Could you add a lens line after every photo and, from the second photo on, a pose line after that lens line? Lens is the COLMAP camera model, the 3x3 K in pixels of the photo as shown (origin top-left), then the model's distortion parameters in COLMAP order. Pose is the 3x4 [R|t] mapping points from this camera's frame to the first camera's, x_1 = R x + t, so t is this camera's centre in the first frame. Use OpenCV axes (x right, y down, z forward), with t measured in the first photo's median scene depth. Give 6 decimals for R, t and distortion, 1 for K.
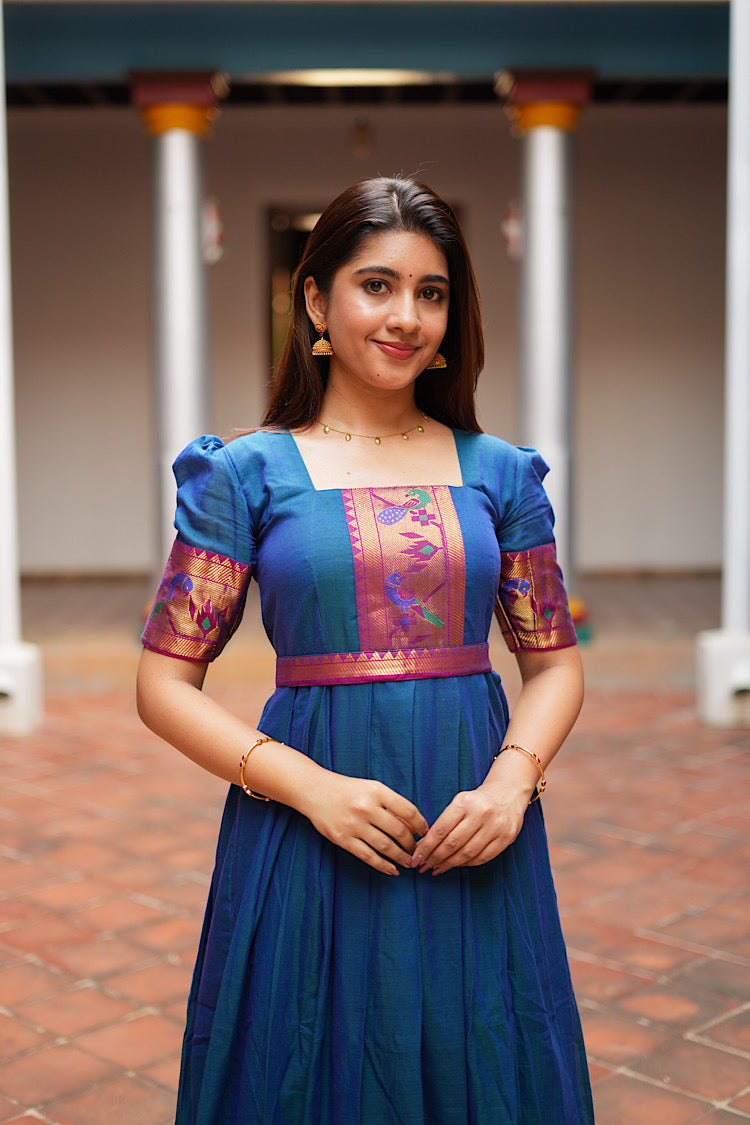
lens RADIAL K [[1513.6, 0, 347.0], [0, 1513.6, 531.1], [0, 0, 1]] dist [0.144135, 0.000000]
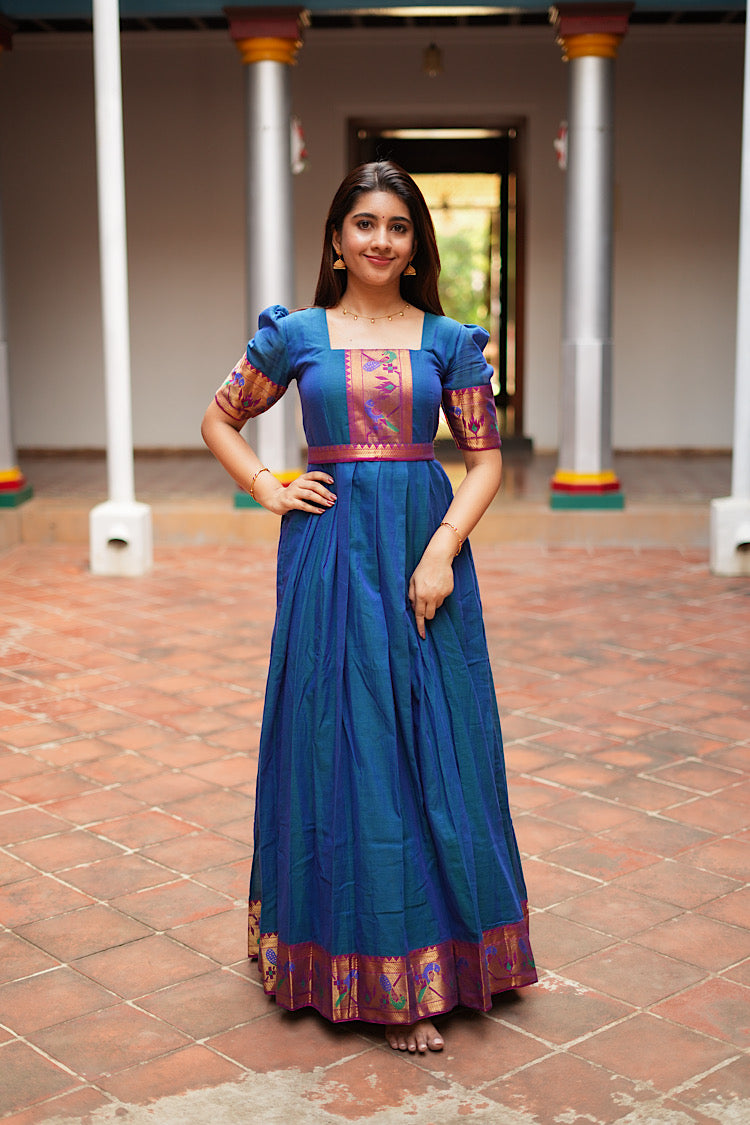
lens RADIAL K [[1678.8, 0, 376.6], [0, 1678.8, 562.8], [0, 0, 1]] dist [-0.033470, 0.000000]
pose [[0.998246, 0.006582, -0.058843, 0.074948], [-0.002364, 0.997440, 0.071473, 0.038316], [0.059163, -0.071208, 0.995705, -0.433574]]
